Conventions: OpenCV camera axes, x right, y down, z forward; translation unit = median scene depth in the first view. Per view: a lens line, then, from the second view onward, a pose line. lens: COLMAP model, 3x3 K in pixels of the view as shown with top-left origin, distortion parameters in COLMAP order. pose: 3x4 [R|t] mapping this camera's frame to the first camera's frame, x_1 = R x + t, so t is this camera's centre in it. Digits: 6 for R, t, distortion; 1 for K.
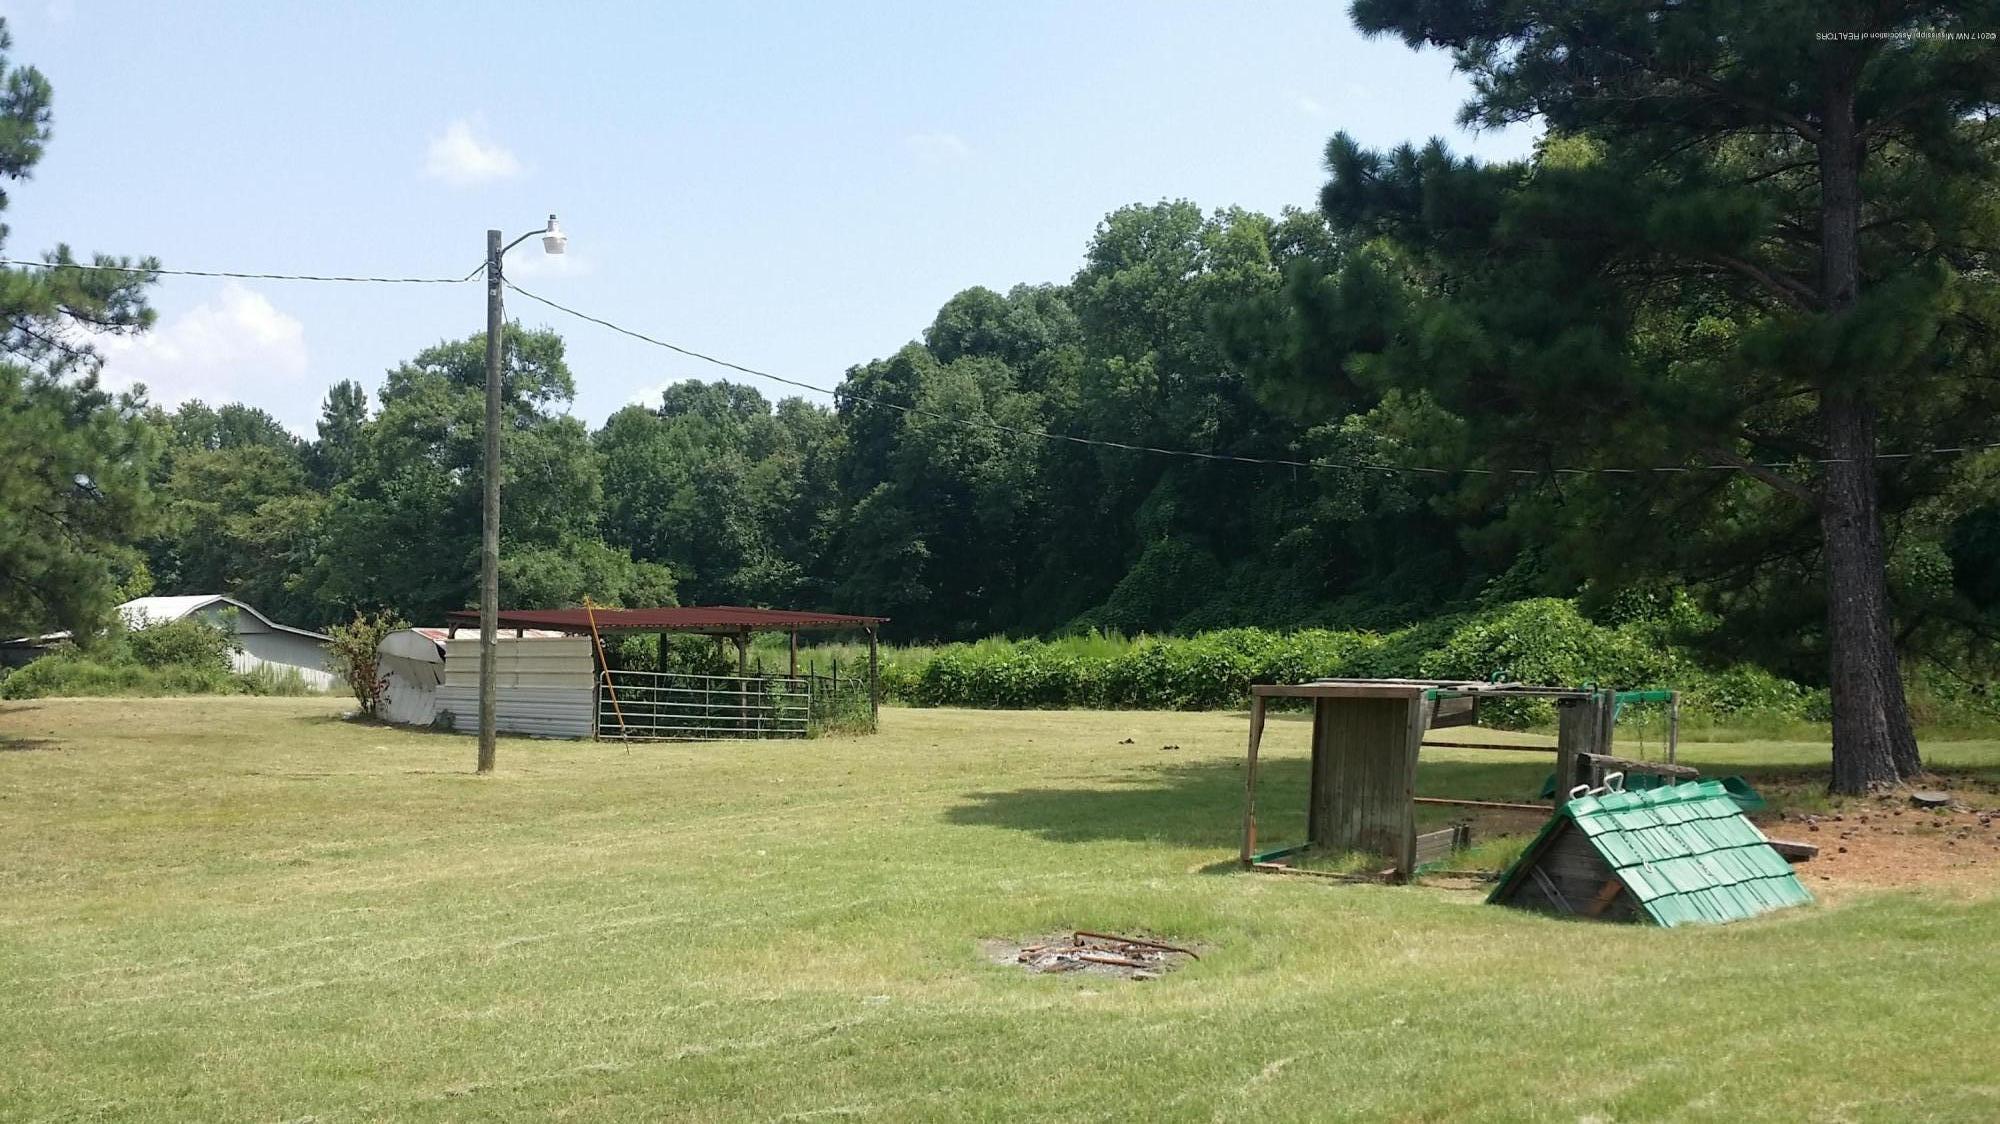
lens RADIAL K [[1861.3, 0, 1000.0], [0, 1861.3, 562.0], [0, 0, 1]] dist [0.166682, -0.327931]
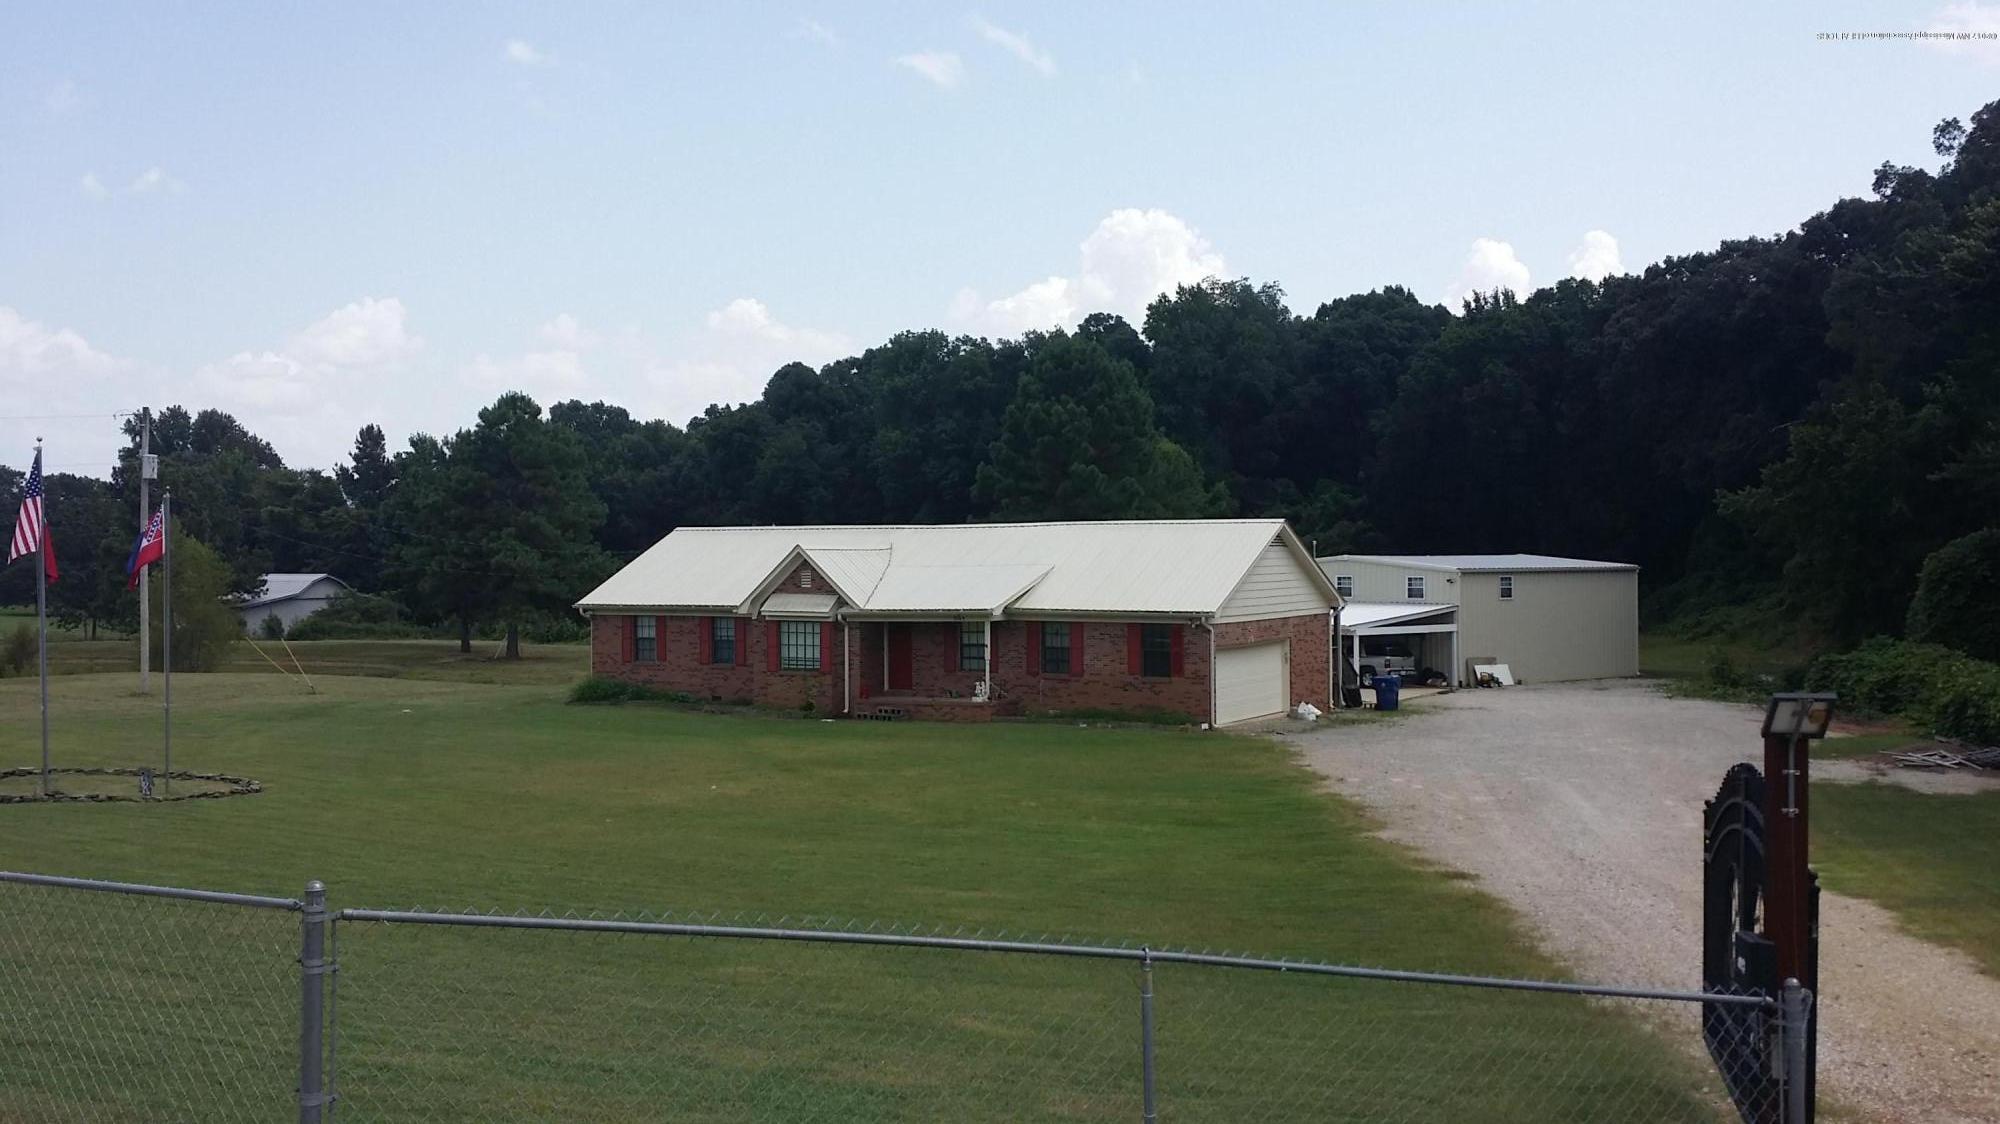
lens RADIAL K [[1861.3, 0, 1000.0], [0, 1861.3, 562.0], [0, 0, 1]] dist [0.166682, -0.327931]
pose [[0.991527, 0.010804, 0.129448, -0.047758], [-0.015845, 0.999153, 0.037974, -0.052421], [-0.128928, -0.039703, 0.990859, -0.541556]]
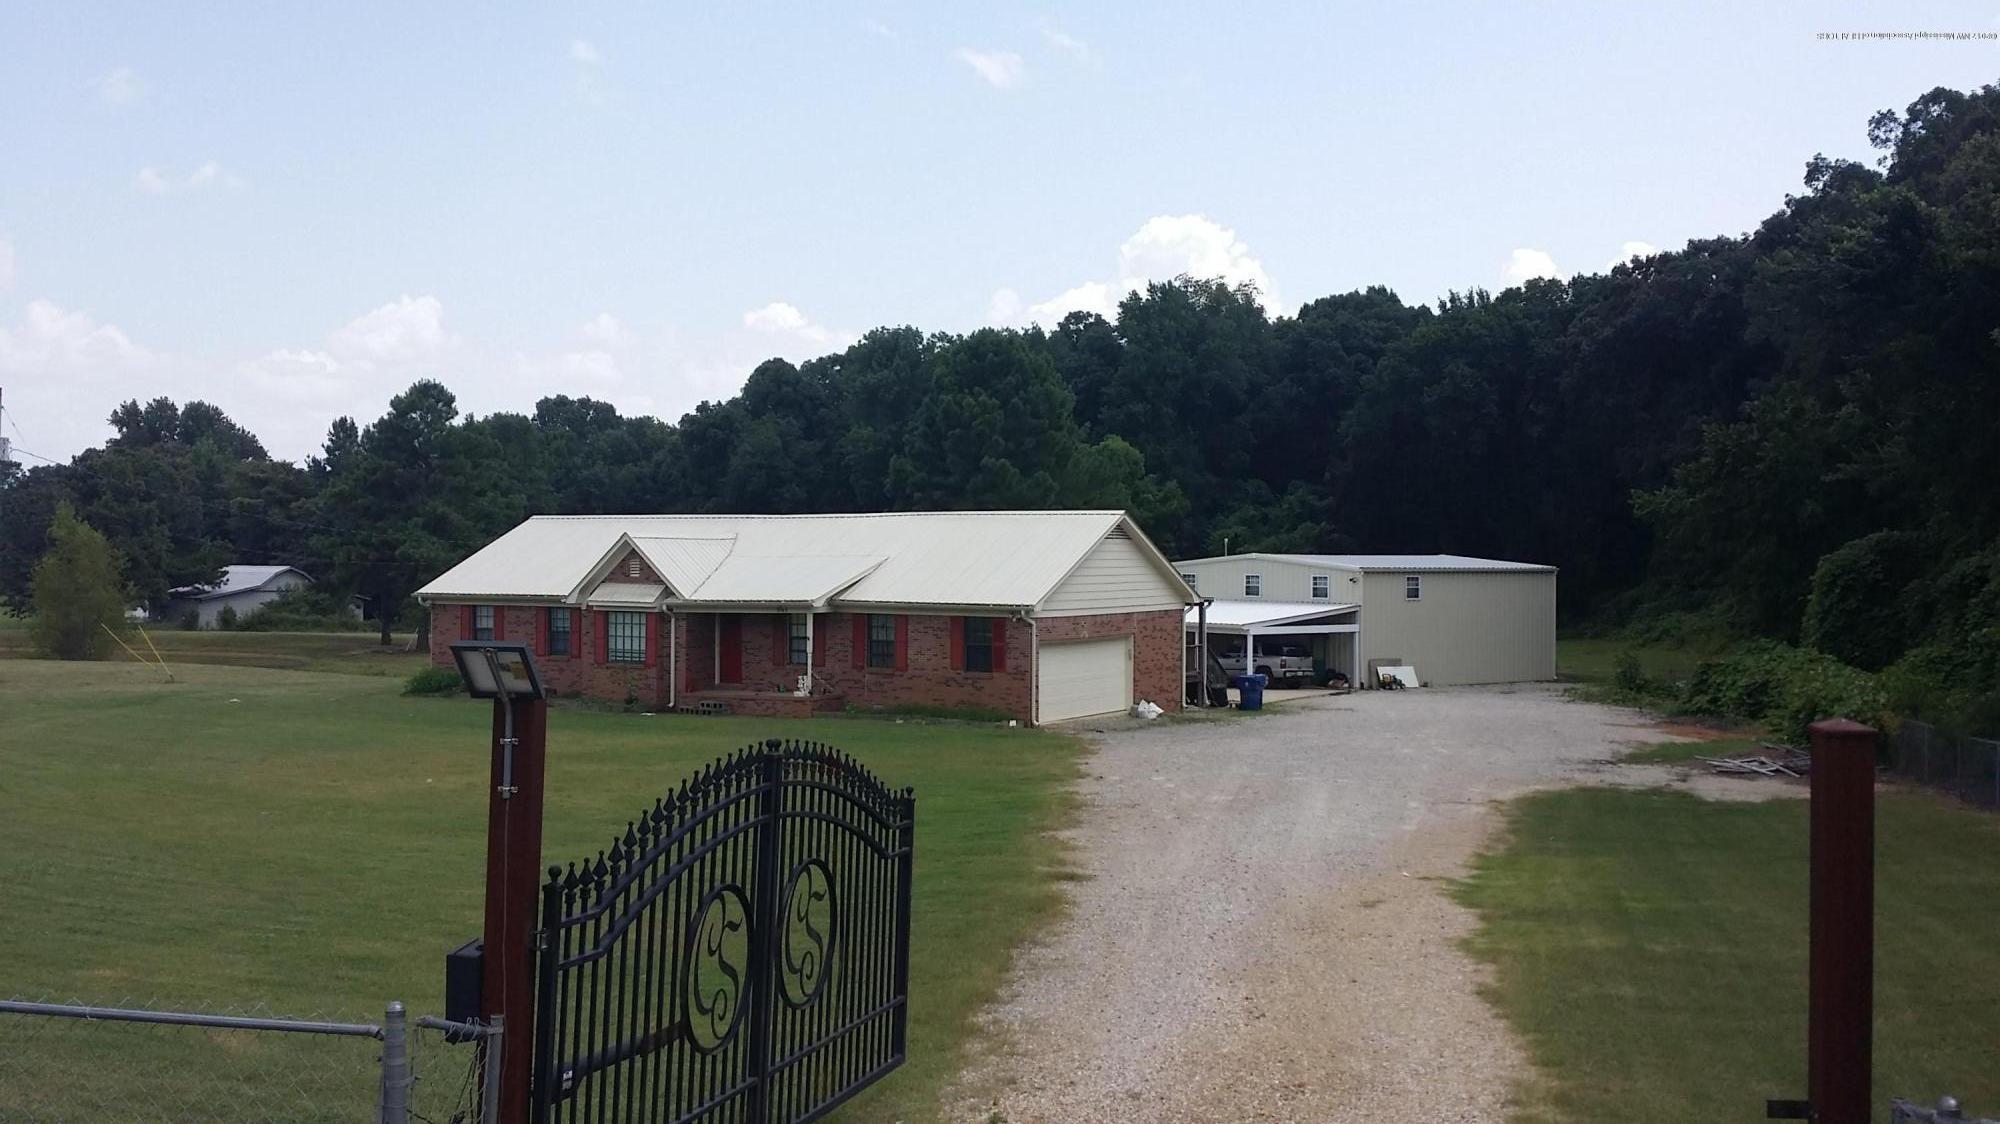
lens RADIAL K [[1861.3, 0, 1000.0], [0, 1861.3, 562.0], [0, 0, 1]] dist [0.166682, -0.327931]
pose [[0.993407, 0.021083, 0.112686, -0.000851], [-0.025382, 0.998999, 0.036847, -0.050198], [-0.111796, -0.039464, 0.992947, -0.533056]]
